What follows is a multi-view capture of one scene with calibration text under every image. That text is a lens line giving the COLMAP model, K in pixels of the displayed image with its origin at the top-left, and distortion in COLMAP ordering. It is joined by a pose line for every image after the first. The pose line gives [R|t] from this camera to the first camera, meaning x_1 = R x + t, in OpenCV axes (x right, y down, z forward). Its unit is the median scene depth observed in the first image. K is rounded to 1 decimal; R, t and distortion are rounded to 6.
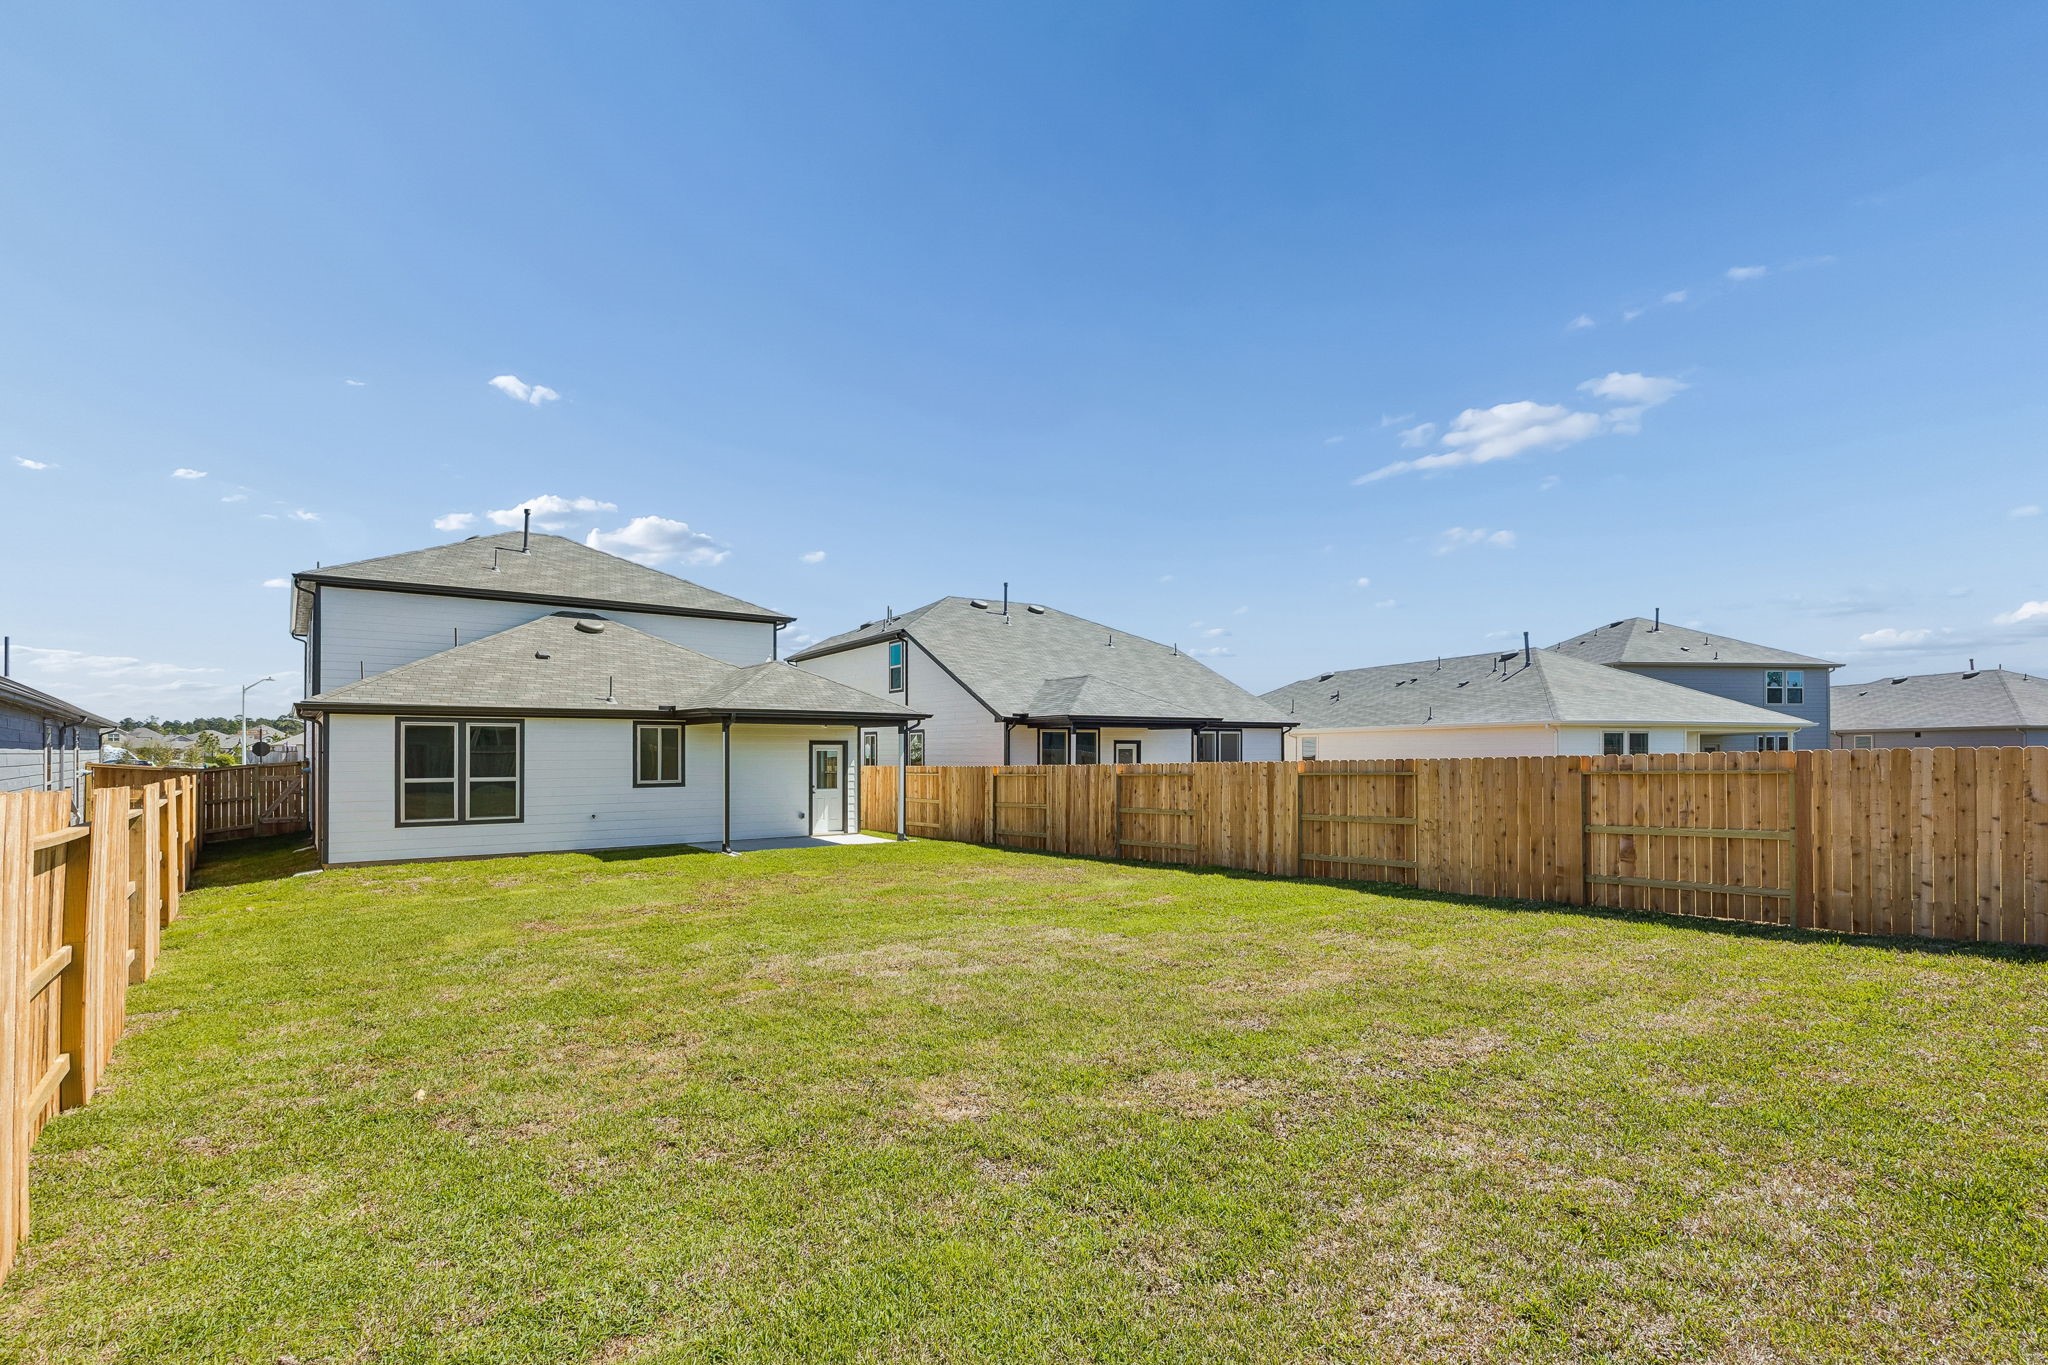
lens RADIAL K [[953.4, 0, 1025.1], [0, 953.4, 711.6], [0, 0, 1]] dist [-0.016766, 0.000023]
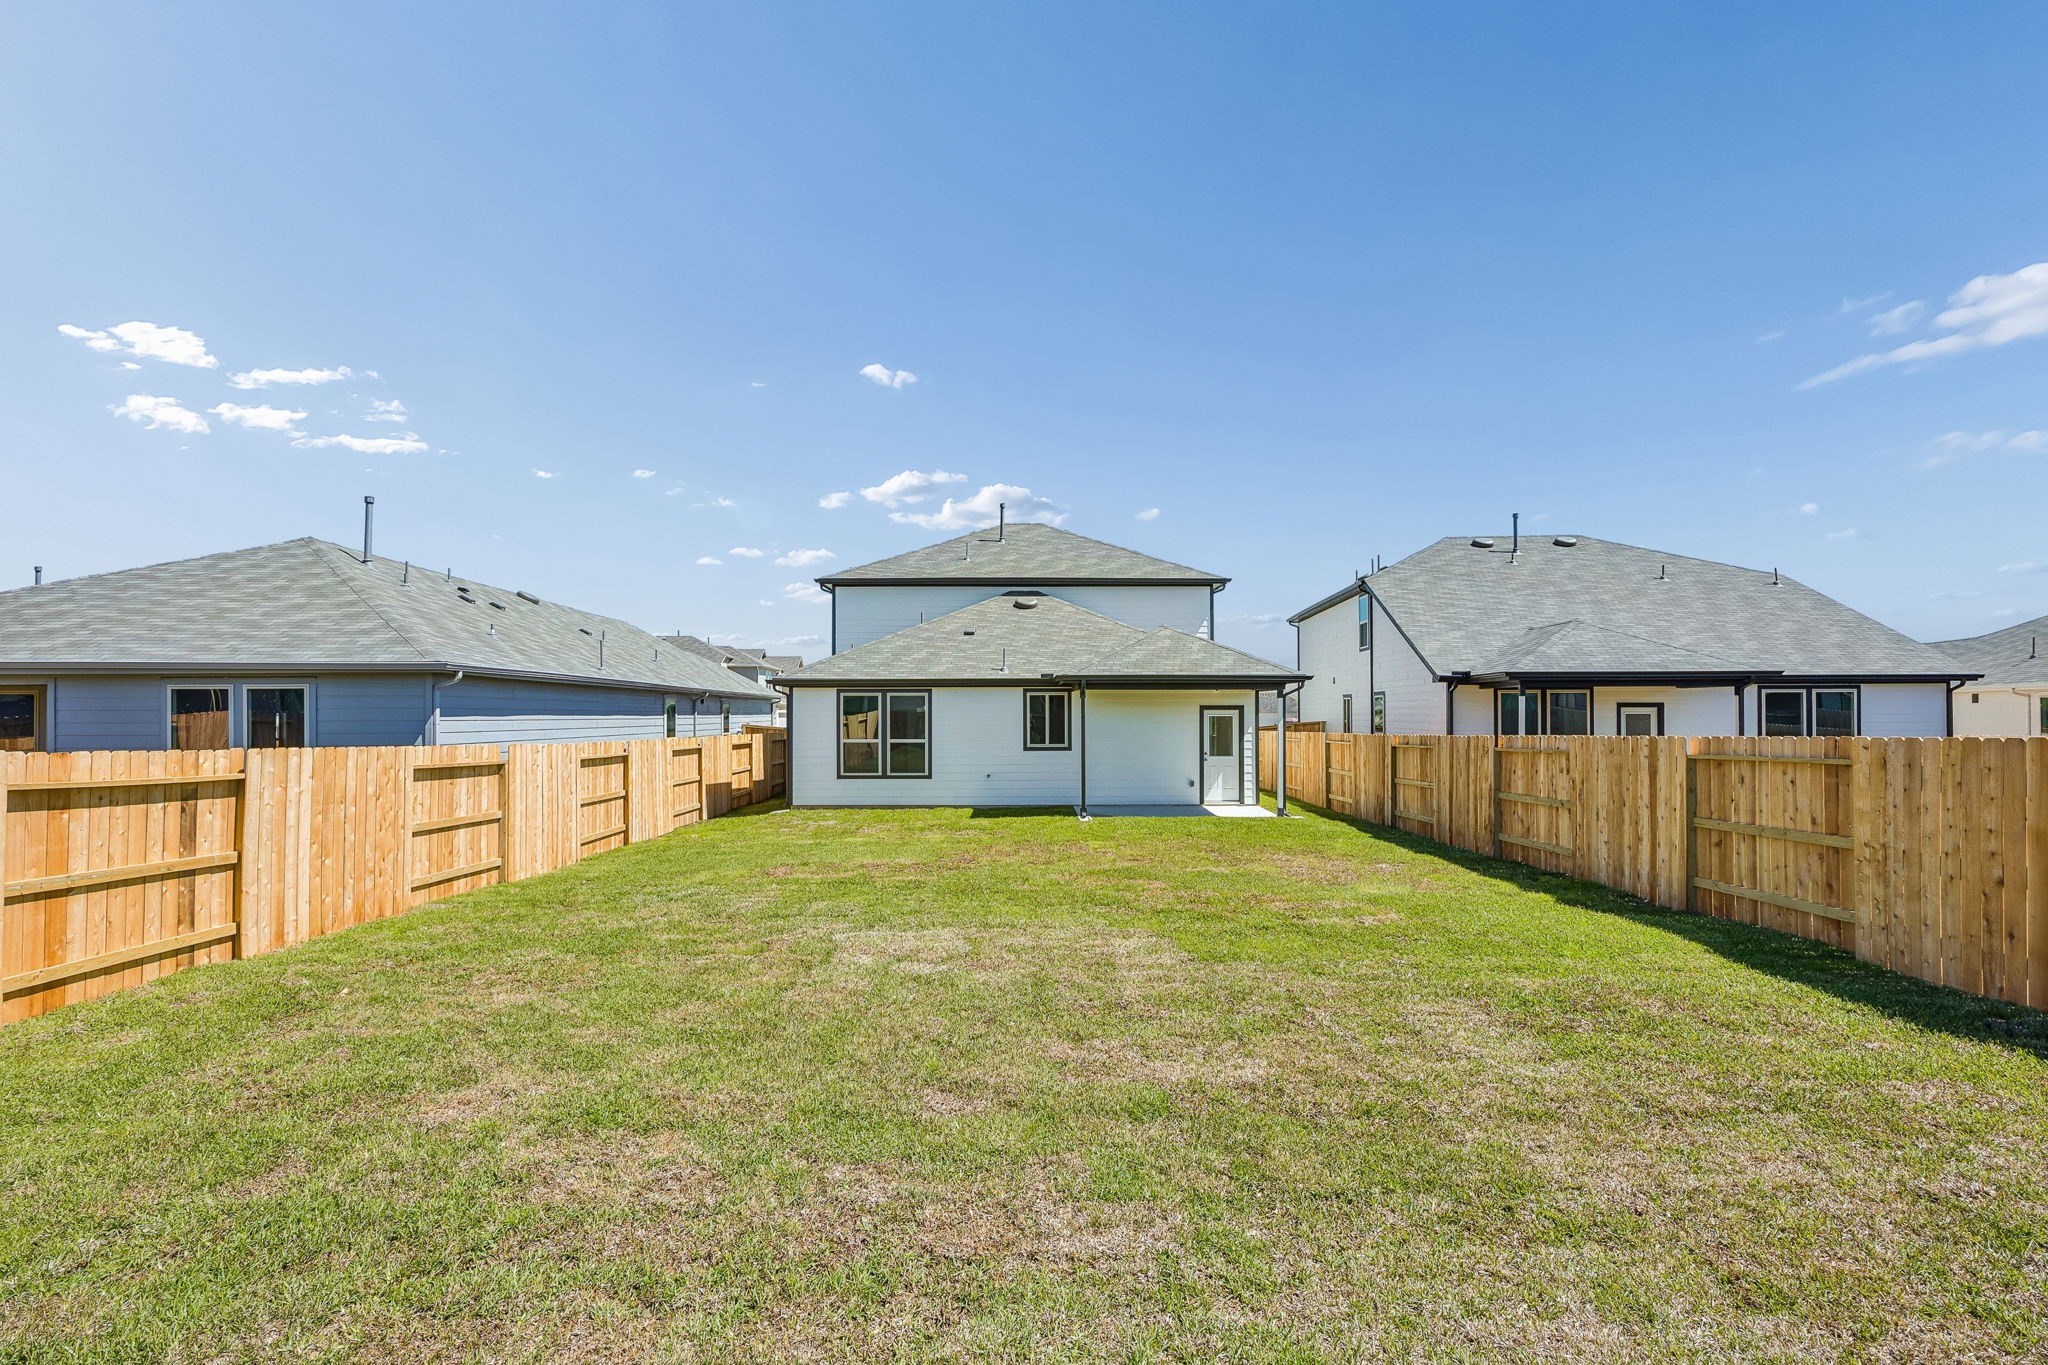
lens RADIAL K [[941.6, 0, 1025.9], [0, 941.6, 669.8], [0, 0, 1]] dist [-0.003355, -0.000237]
pose [[0.794806, -0.027026, -0.606262, 0.234368], [0.024256, 0.999624, -0.012762, 0.002244], [0.606379, -0.004562, 0.795162, 0.150775]]
